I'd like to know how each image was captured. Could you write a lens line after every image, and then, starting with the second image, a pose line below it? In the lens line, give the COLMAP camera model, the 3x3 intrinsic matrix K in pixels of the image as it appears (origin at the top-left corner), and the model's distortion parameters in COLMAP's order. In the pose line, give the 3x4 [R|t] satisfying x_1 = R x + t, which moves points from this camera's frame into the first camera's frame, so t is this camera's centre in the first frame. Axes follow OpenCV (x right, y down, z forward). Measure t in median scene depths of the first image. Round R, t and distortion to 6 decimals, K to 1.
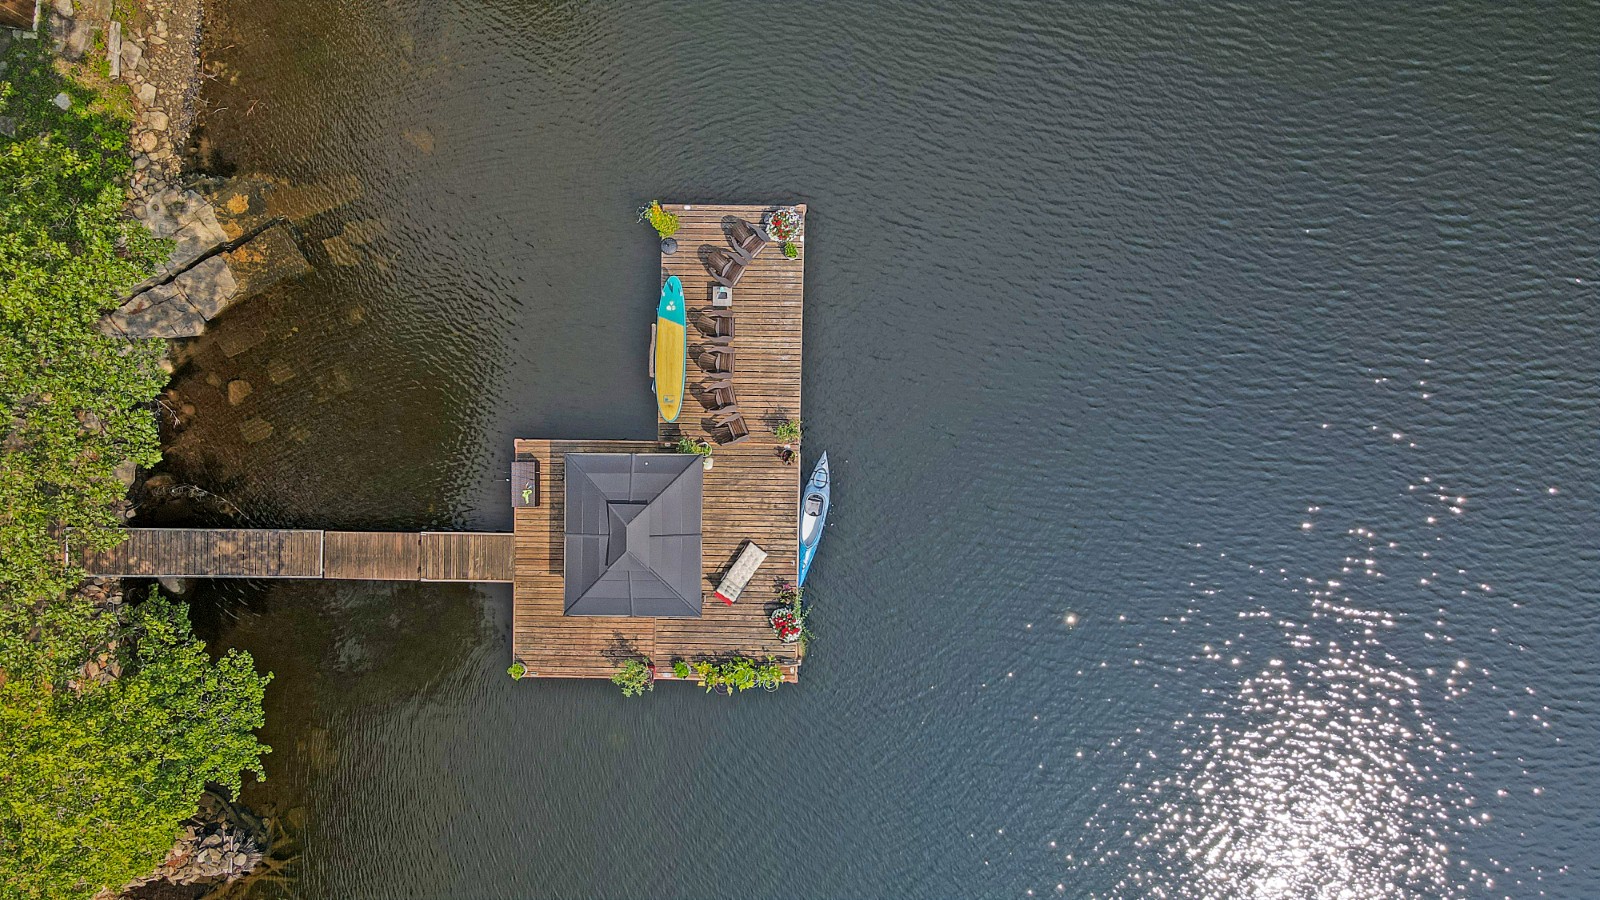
lens RADIAL K [[1209.7, 0, 800.0], [0, 1209.7, 450.0], [0, 0, 1]] dist [0.003053, 0.016060]
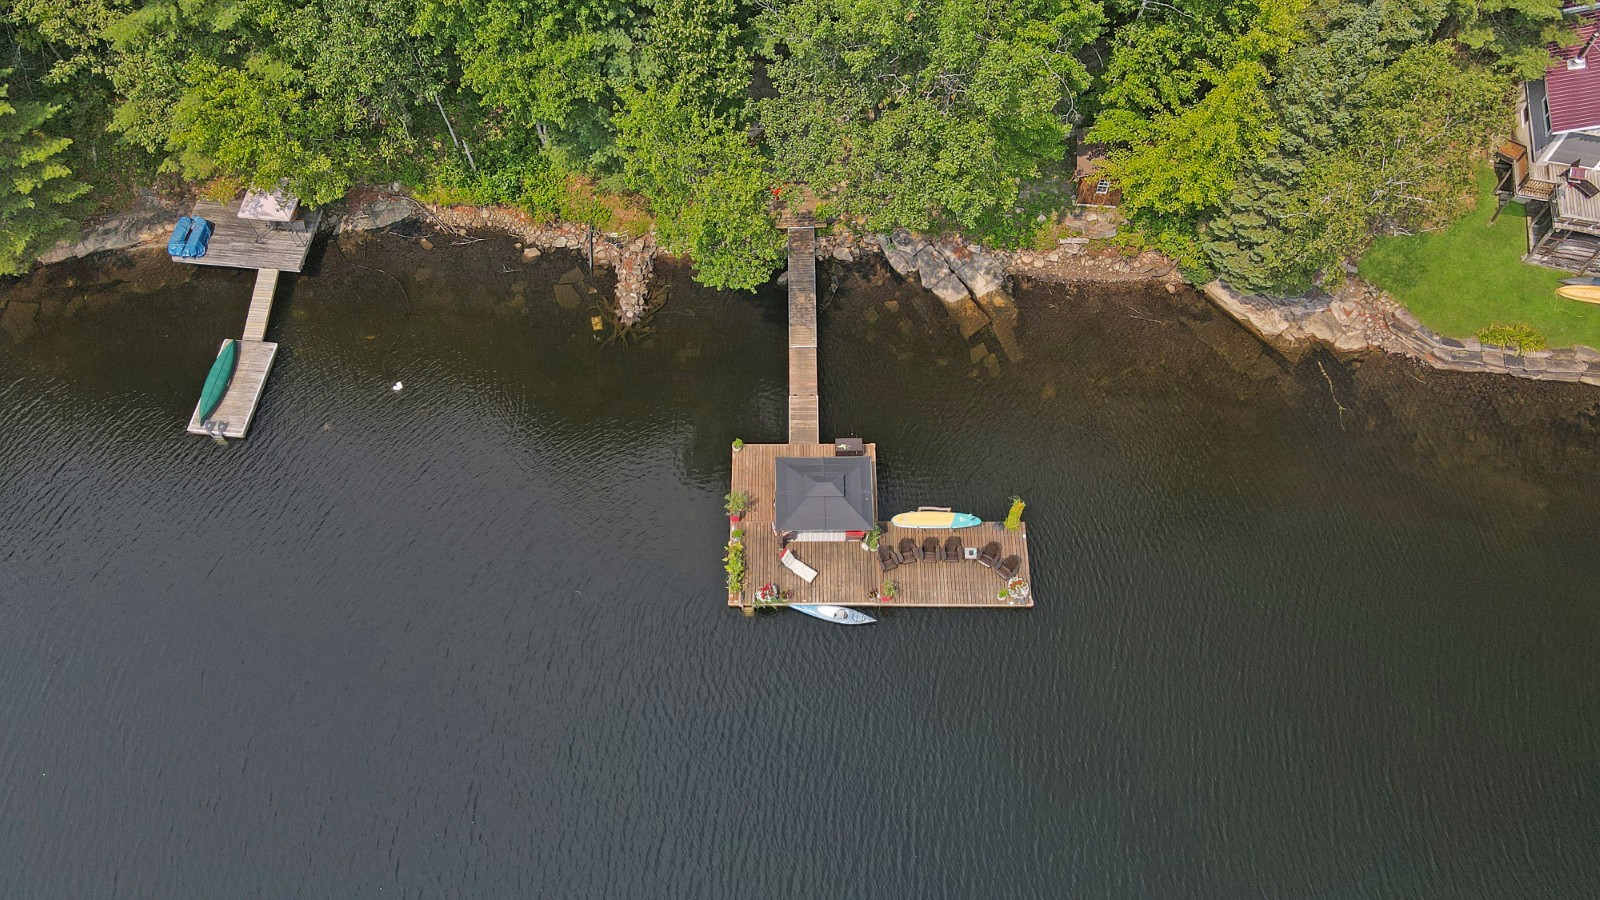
lens RADIAL K [[1209.7, 0, 800.0], [0, 1209.7, 450.0], [0, 0, 1]] dist [0.003053, 0.016060]
pose [[0.019810, 0.884853, -0.465449, 0.553146], [-0.999784, 0.020452, -0.003672, 0.100926], [0.006270, 0.465422, 0.885067, -0.480769]]
